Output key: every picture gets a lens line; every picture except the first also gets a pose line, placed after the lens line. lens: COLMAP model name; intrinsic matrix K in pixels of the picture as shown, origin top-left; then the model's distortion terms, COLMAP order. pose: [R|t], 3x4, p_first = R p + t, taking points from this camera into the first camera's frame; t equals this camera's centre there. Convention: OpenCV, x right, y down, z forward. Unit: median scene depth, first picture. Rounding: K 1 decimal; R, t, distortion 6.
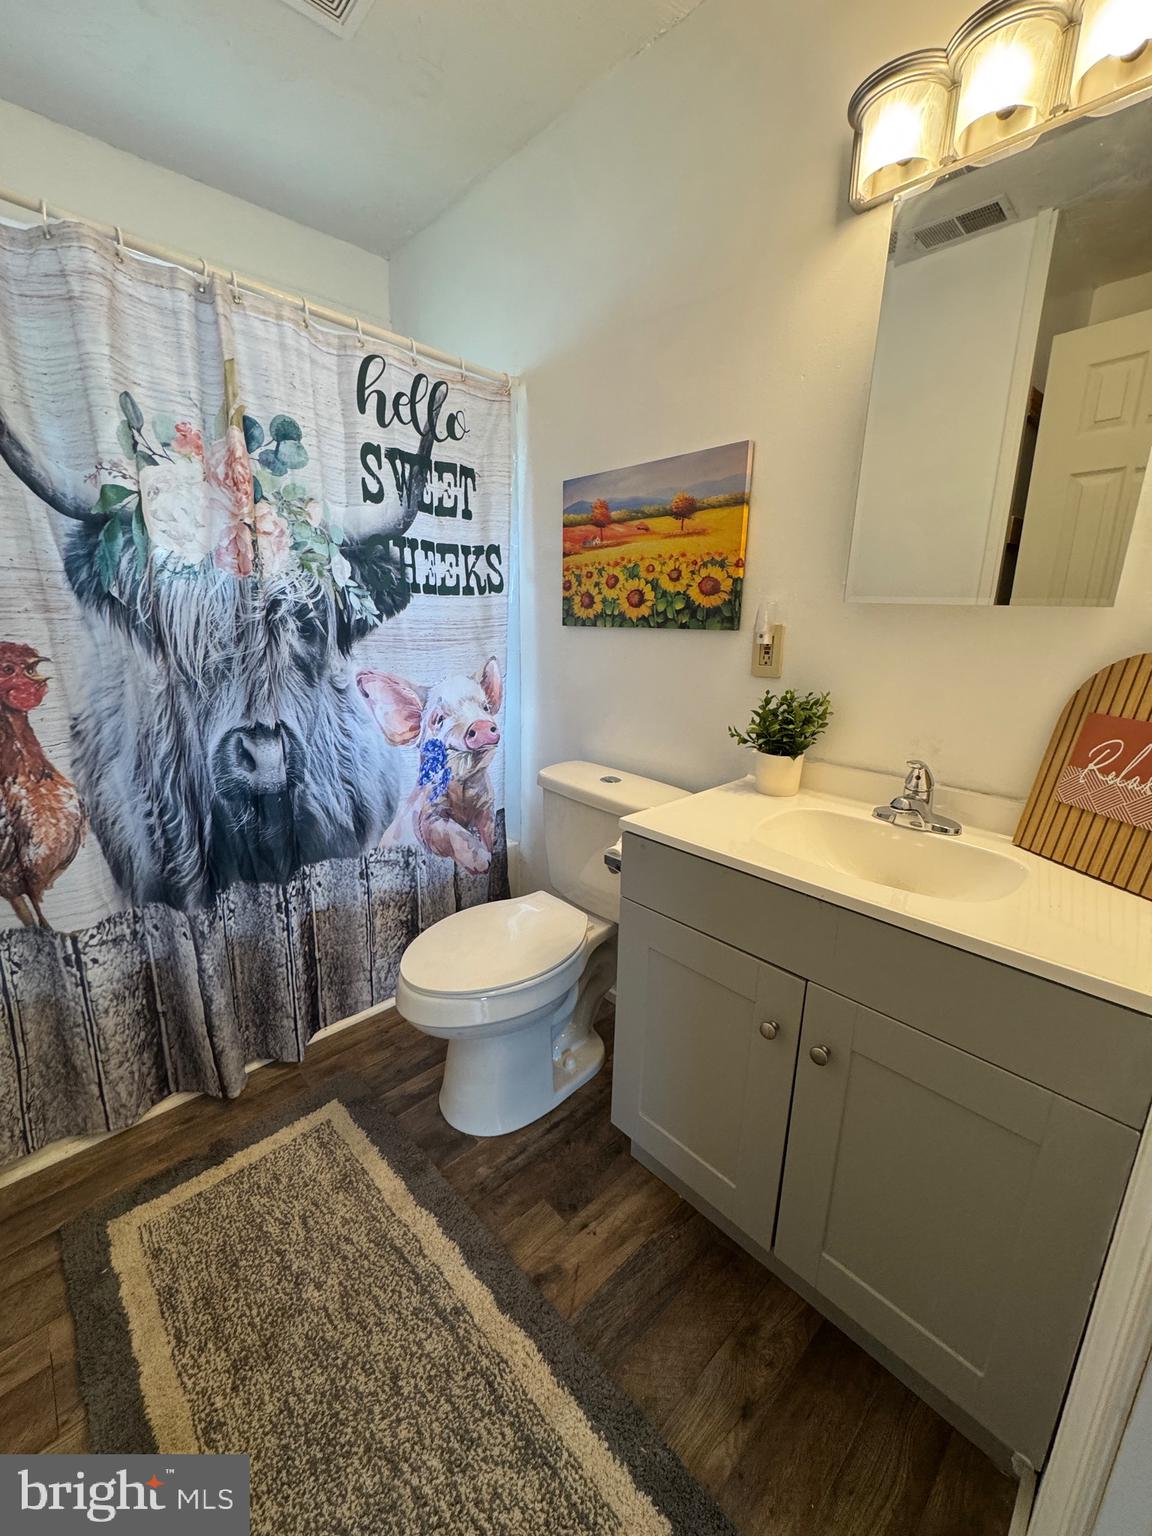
lens RADIAL K [[610.8, 0, 573.7], [0, 610.8, 764.7], [0, 0, 1]] dist [0.001711, -0.000559]
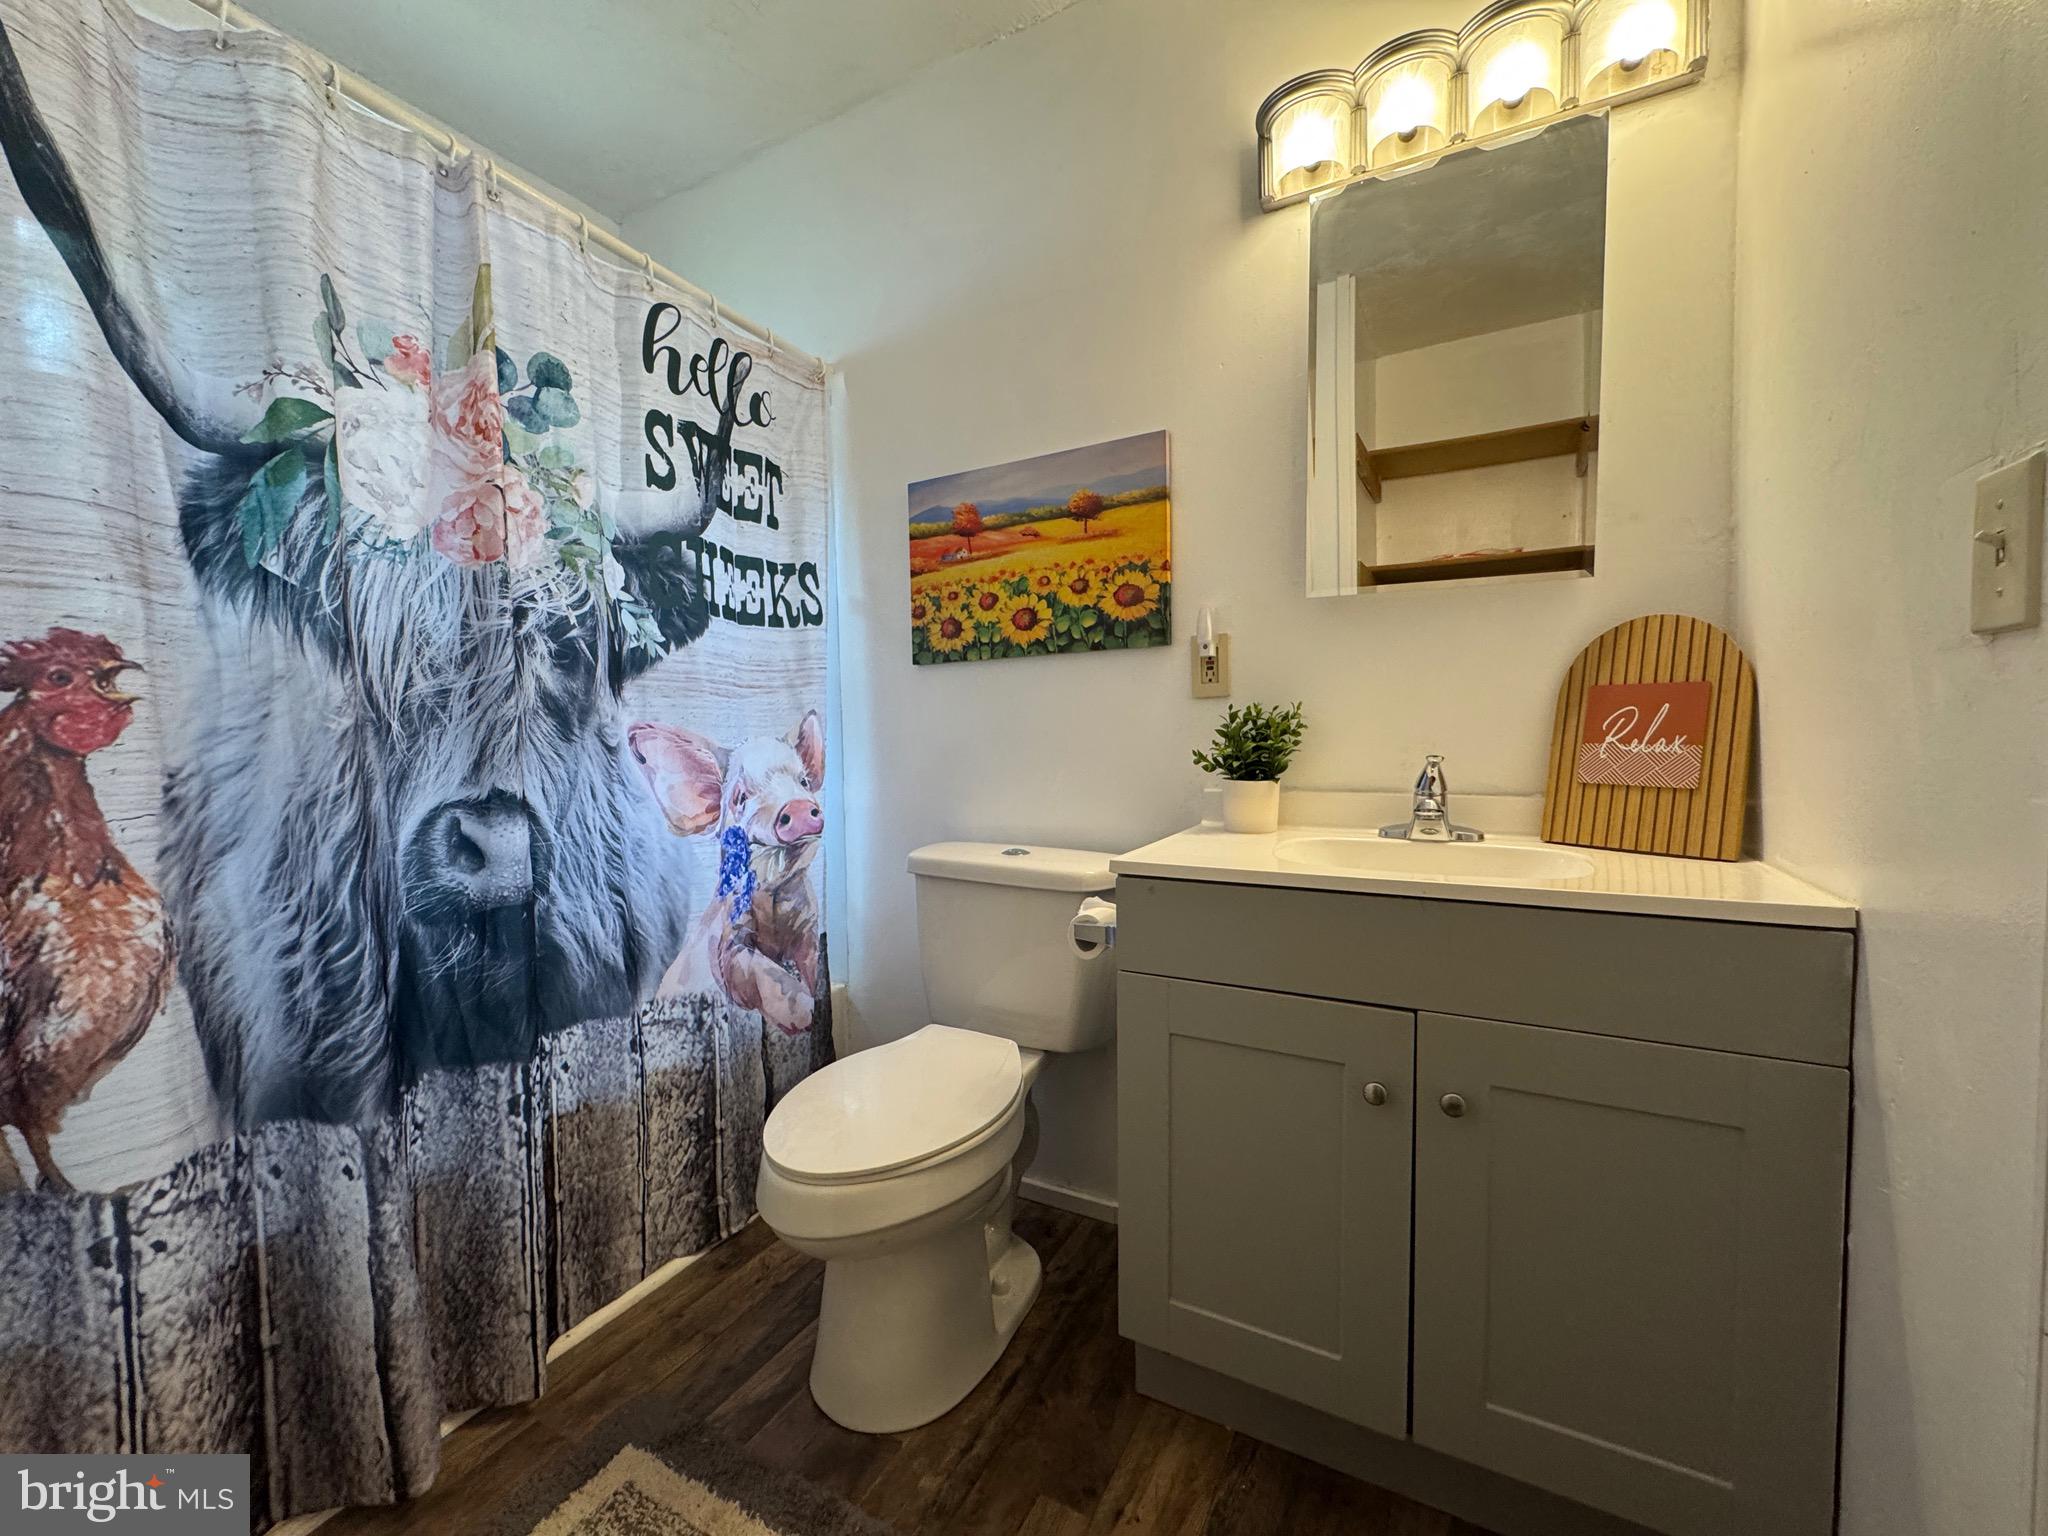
lens RADIAL K [[814.4, 0, 1021.9], [0, 814.4, 764.2], [0, 0, 1]] dist [0.001711, -0.000559]
pose [[0.951856, -0.045416, 0.303164, -0.257657], [0.104490, 0.977807, -0.181591, 0.114114], [-0.288189, 0.204526, 0.935477, 0.062626]]
